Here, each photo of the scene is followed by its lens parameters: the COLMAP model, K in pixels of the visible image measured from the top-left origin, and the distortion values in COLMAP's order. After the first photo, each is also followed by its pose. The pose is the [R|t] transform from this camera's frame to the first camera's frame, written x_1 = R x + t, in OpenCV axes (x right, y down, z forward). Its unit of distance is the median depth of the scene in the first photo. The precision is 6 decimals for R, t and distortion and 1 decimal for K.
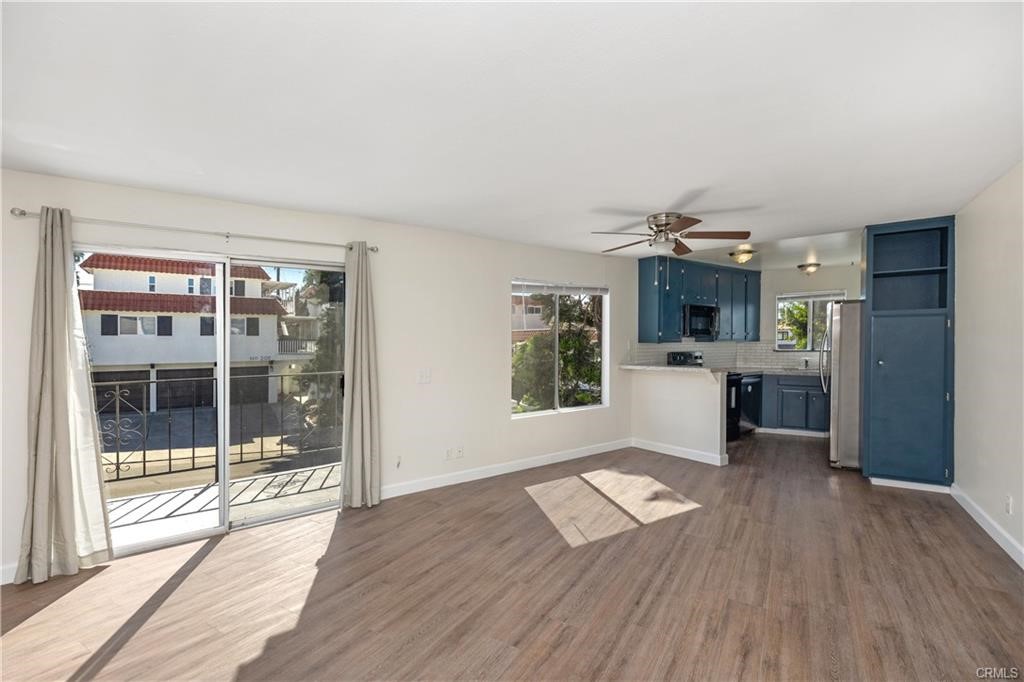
lens RADIAL K [[464.6, 0, 506.8], [0, 464.6, 336.7], [0, 0, 1]] dist [0.000736, -0.000162]
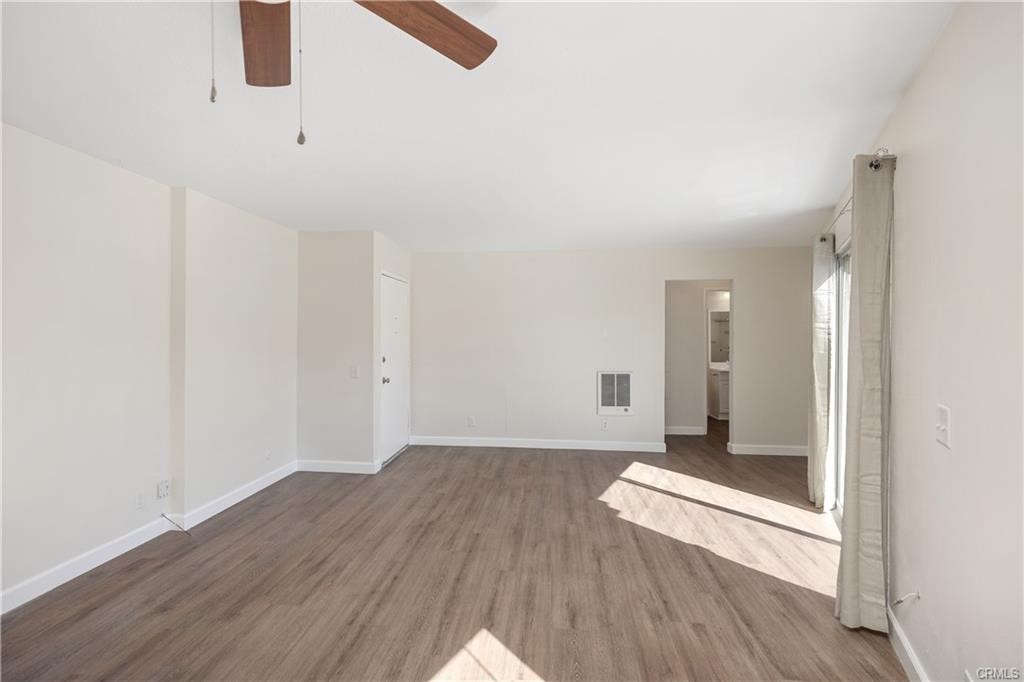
lens RADIAL K [[468.5, 0, 512.0], [0, 468.5, 341.0], [0, 0, 1]] dist [0.000273, 0.000045]
pose [[-0.894743, 0.018707, -0.446190, 0.509828], [0.017869, 0.999822, 0.006086, 0.014073], [0.446224, -0.002527, -0.894918, 2.081175]]
